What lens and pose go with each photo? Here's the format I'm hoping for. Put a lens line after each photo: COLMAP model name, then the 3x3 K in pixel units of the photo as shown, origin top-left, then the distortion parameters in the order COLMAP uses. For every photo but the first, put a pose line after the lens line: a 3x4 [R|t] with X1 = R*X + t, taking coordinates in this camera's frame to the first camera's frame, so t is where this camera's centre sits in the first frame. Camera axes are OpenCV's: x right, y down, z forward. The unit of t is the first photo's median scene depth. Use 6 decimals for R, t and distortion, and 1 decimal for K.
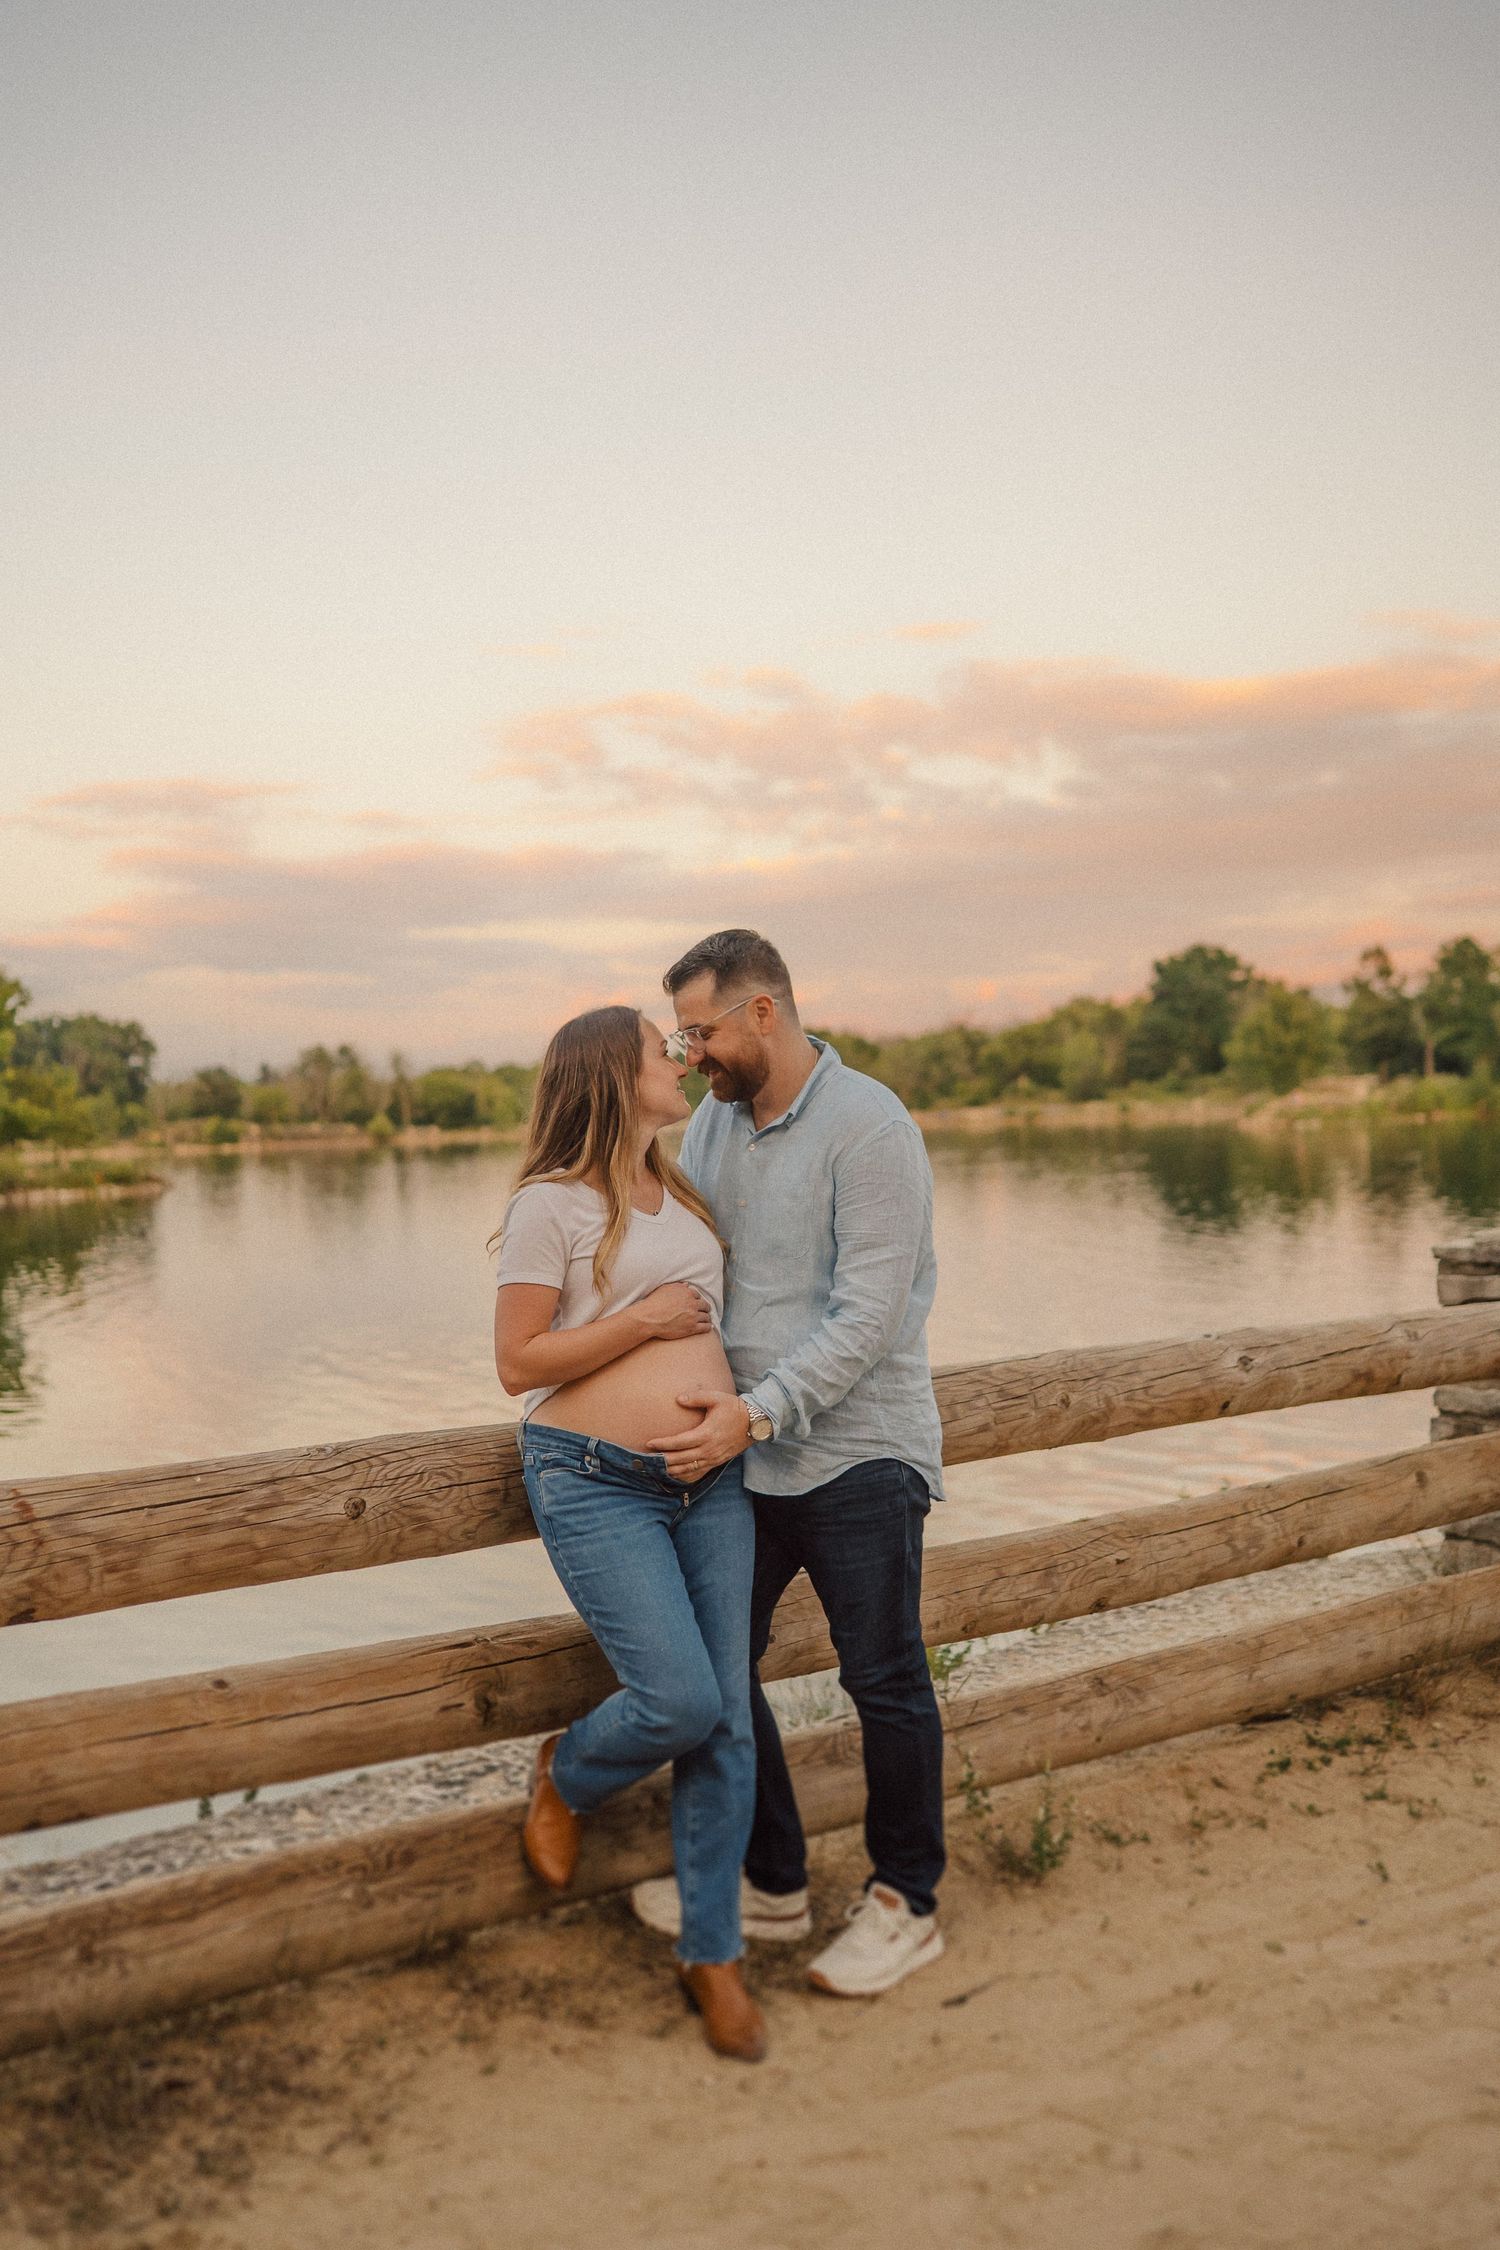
lens RADIAL K [[2108.2, 0, 750.0], [0, 2108.2, 1125.0], [0, 0, 1]] dist [-0.007702, -0.008366]
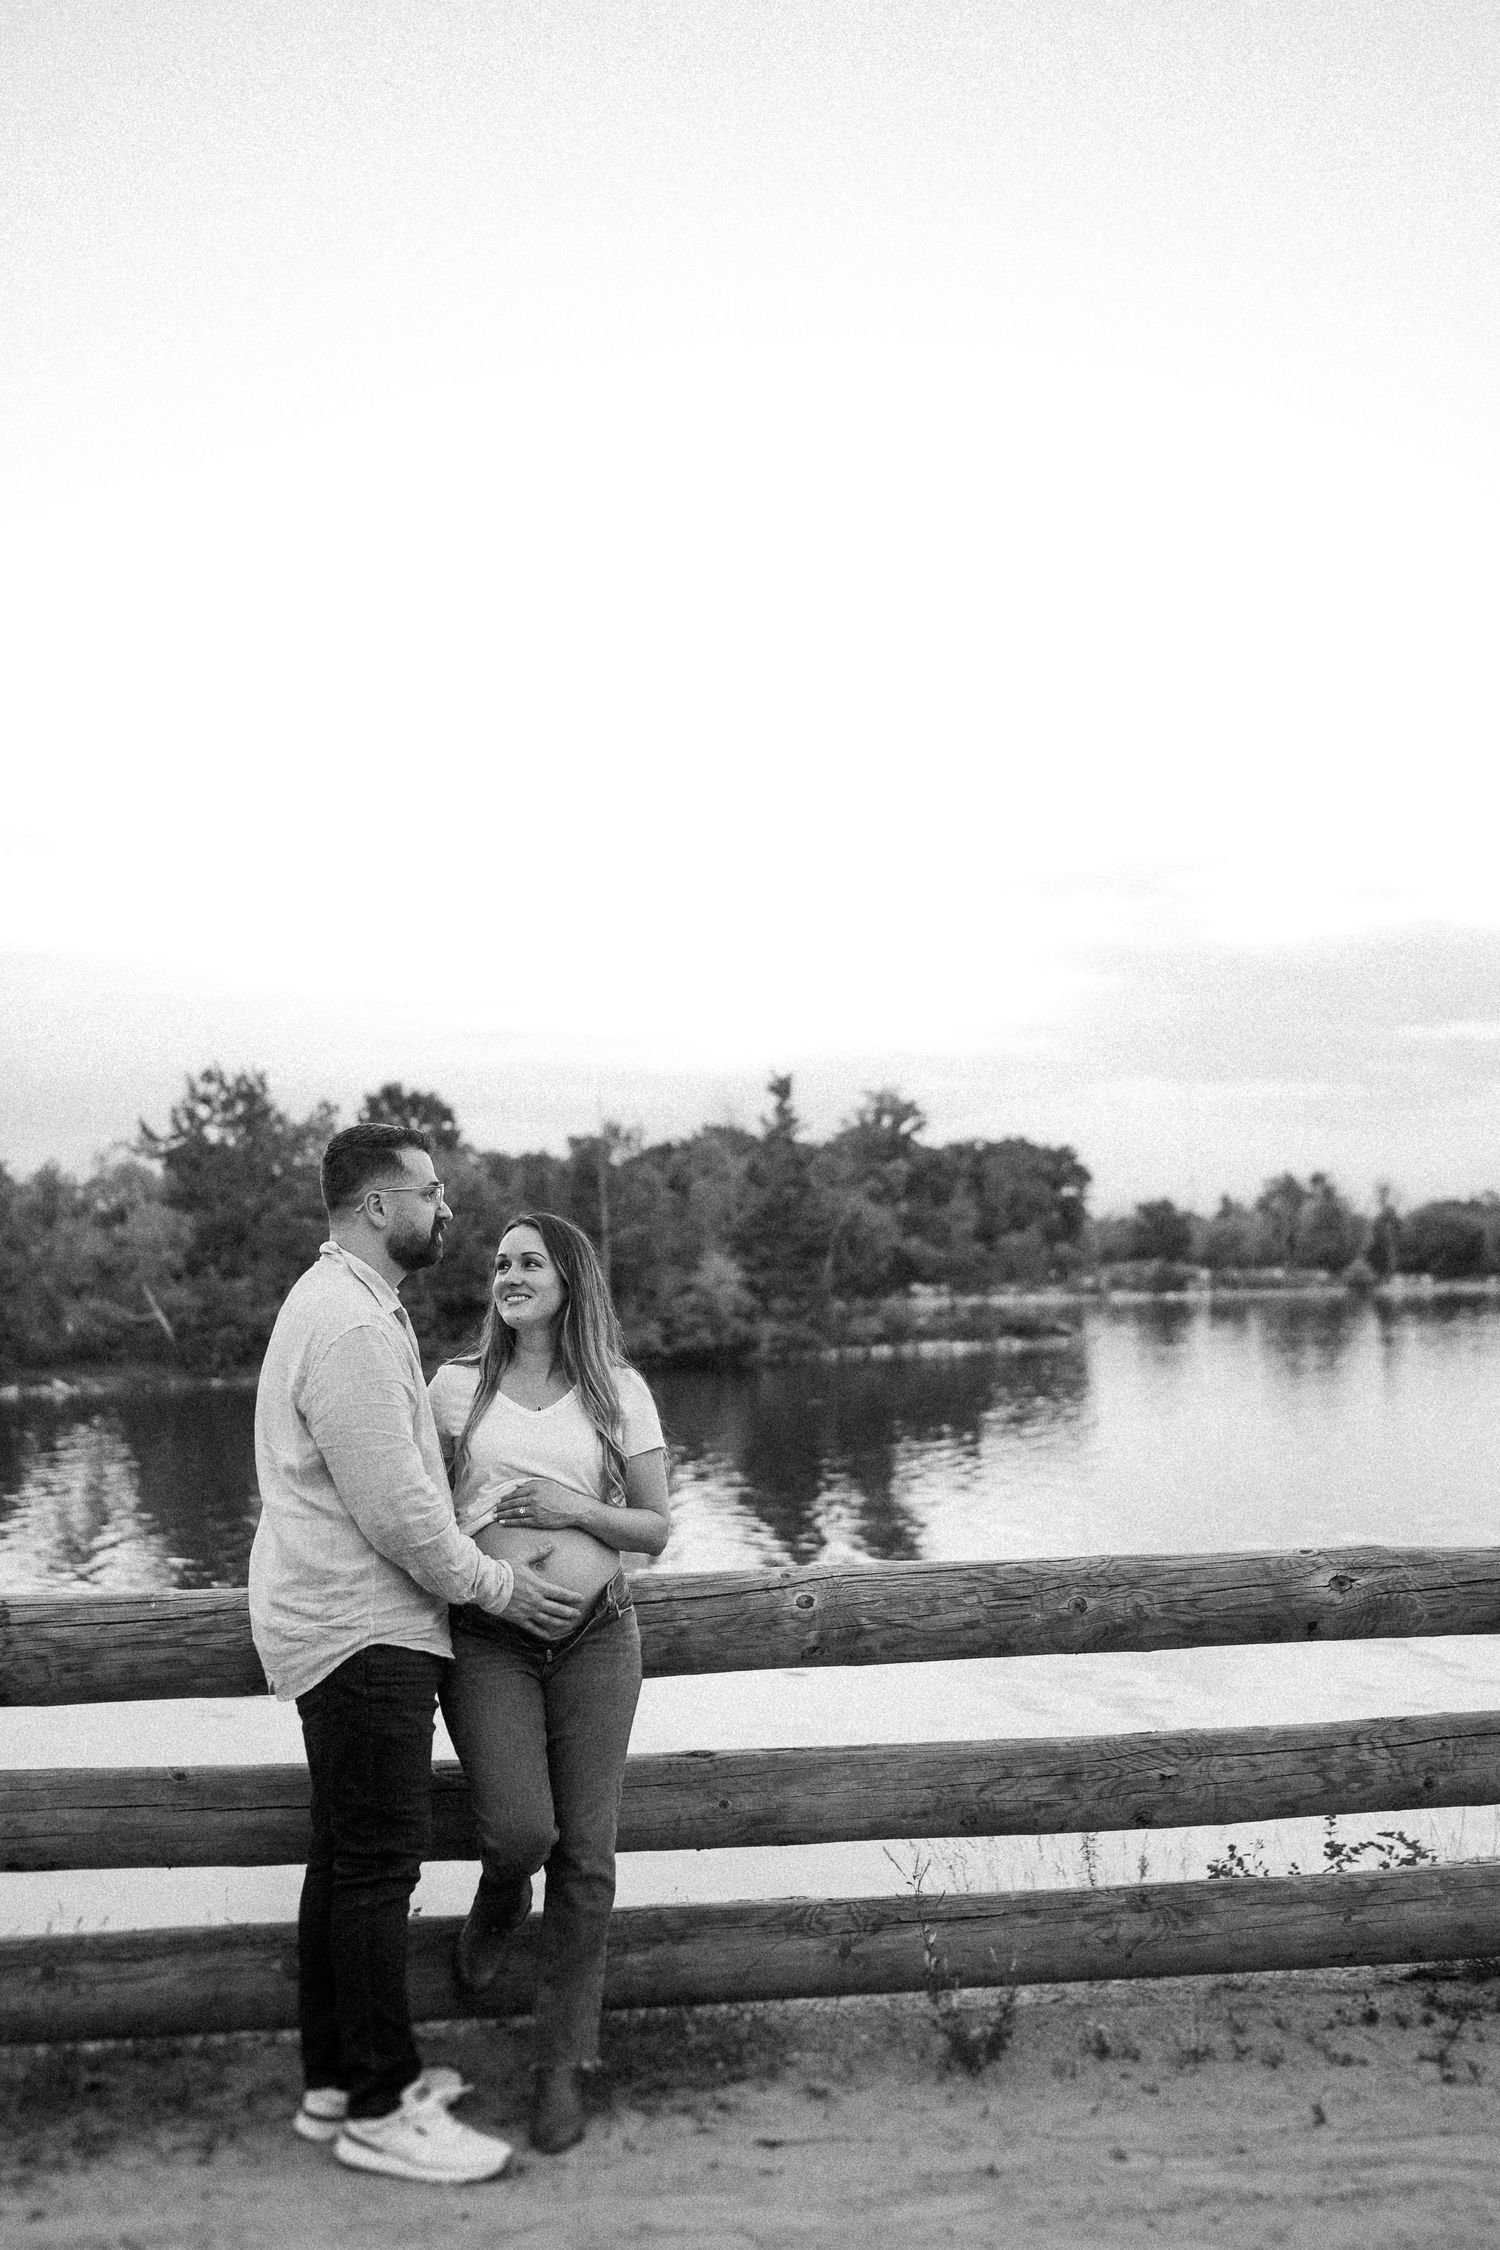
lens RADIAL K [[2552.9, 0, 671.2], [0, 2552.9, 1268.3], [0, 0, 1]] dist [-0.008292, -0.012566]
pose [[0.906124, 0.014943, -0.422747, 0.499056], [-0.015073, 0.999882, 0.003035, -0.029083], [0.422743, 0.003622, 0.906243, -0.172501]]
